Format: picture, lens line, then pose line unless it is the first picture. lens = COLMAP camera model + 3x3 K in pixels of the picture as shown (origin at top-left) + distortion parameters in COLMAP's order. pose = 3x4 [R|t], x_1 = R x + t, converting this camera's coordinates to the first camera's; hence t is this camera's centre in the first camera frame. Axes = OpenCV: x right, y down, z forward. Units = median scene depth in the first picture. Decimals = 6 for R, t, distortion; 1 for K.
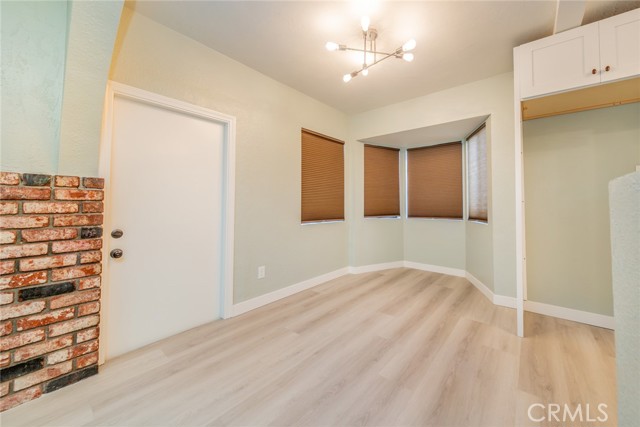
lens RADIAL K [[241.7, 0, 342.6], [0, 241.7, 196.6], [0, 0, 1]] dist [-0.006540, 0.000185]
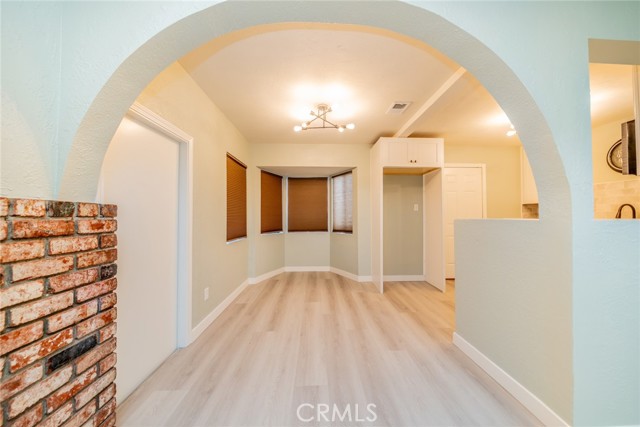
lens RADIAL K [[228.3, 0, 325.7], [0, 228.3, 213.7], [0, 0, 1]] dist [-0.005928, -0.000079]
pose [[0.757488, 0.005846, 0.652823, -0.975841], [-0.016982, 0.999798, 0.010753, -0.067042], [-0.652628, -0.019231, 0.757434, -0.069413]]
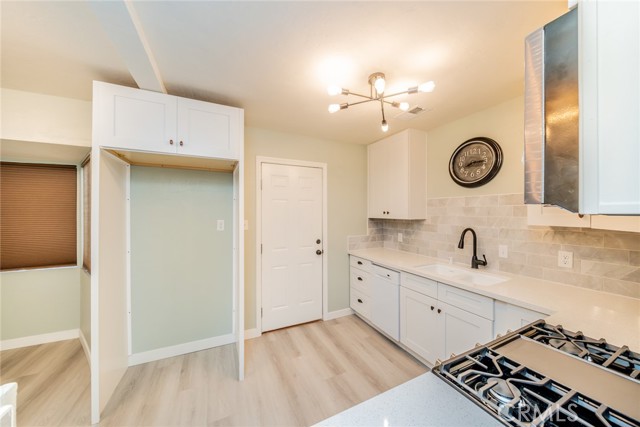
lens RADIAL K [[218.4, 0, 316.4], [0, 218.4, 213.4], [0, 0, 1]] dist [-0.007946, -0.000039]
pose [[0.454465, -0.004821, 0.890751, 0.531599], [-0.028525, 0.999394, 0.019962, -0.269317], [-0.890308, -0.034481, 0.454052, -0.044219]]
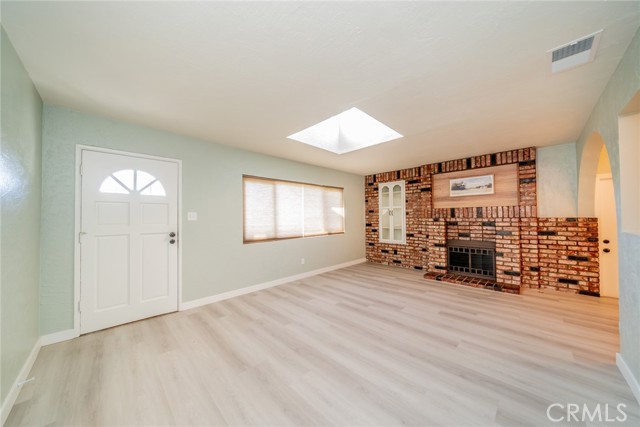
lens RADIAL K [[218.4, 0, 316.4], [0, 218.4, 213.4], [0, 0, 1]] dist [-0.007946, -0.000039]
pose [[-0.132875, -0.018554, -0.990959, 1.548318], [0.043155, 0.998768, -0.024487, -0.189544], [0.990193, -0.046019, -0.131911, -1.529849]]
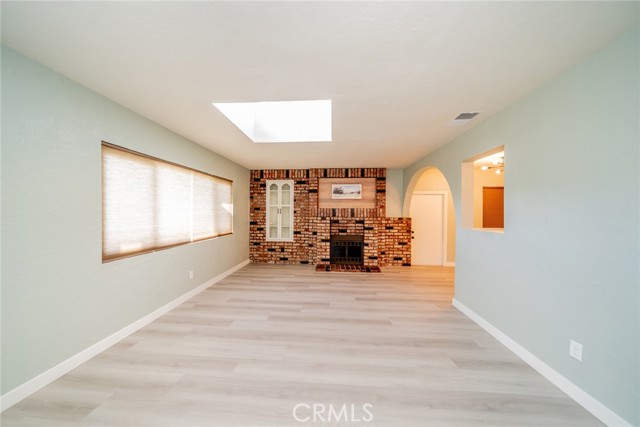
lens RADIAL K [[218.4, 0, 316.4], [0, 218.4, 213.4], [0, 0, 1]] dist [-0.007946, -0.000039]
pose [[0.553978, 0.005528, -0.832513, 1.134922], [0.022201, 0.999524, 0.021410, -0.261230], [0.832235, -0.030343, 0.553592, -2.303087]]
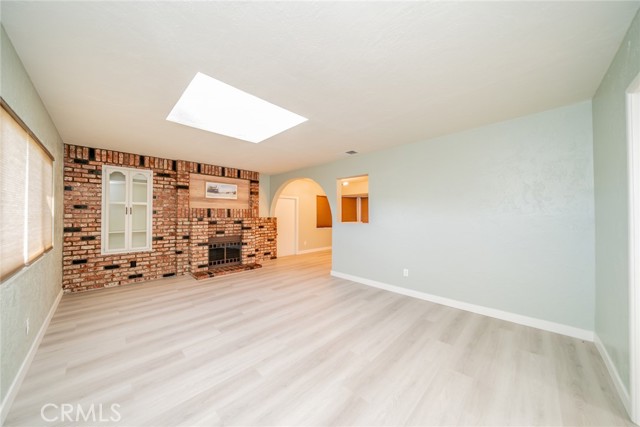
lens RADIAL K [[217.7, 0, 317.8], [0, 217.7, 213.4], [0, 0, 1]] dist [-0.004896, -0.000026]
pose [[0.993127, -0.002038, -0.117021, 0.294857], [0.004755, 0.999725, 0.022946, -0.252156], [0.116942, -0.023345, 0.992864, -3.142879]]
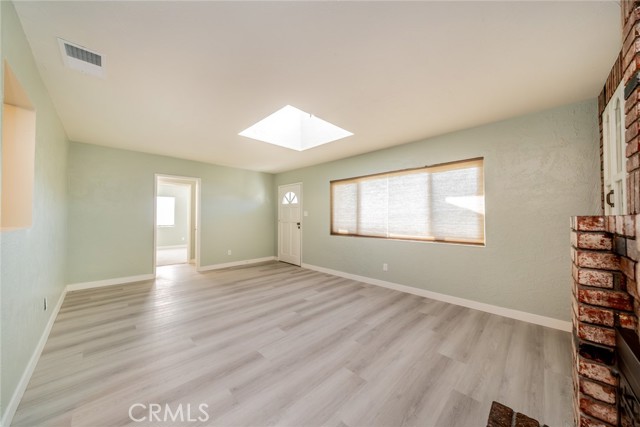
lens RADIAL K [[221.7, 0, 314.9], [0, 221.7, 213.0], [0, 0, 1]] dist [-0.005948, -0.000007]
pose [[-0.990997, -0.002058, 0.133868, -0.995778], [-0.009188, 0.998570, -0.052663, -0.088543], [-0.133568, -0.053419, -0.989599, 0.540267]]
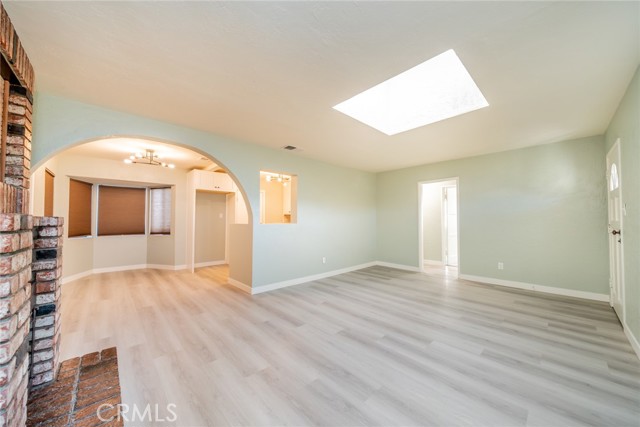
lens RADIAL K [[228.3, 0, 325.7], [0, 228.3, 213.7], [0, 0, 1]] dist [-0.005928, -0.000079]
pose [[0.135812, 0.025567, 0.990405, -2.208671], [-0.031390, 0.999276, -0.021491, -0.136304], [-0.990237, -0.028170, 0.136516, -1.147956]]
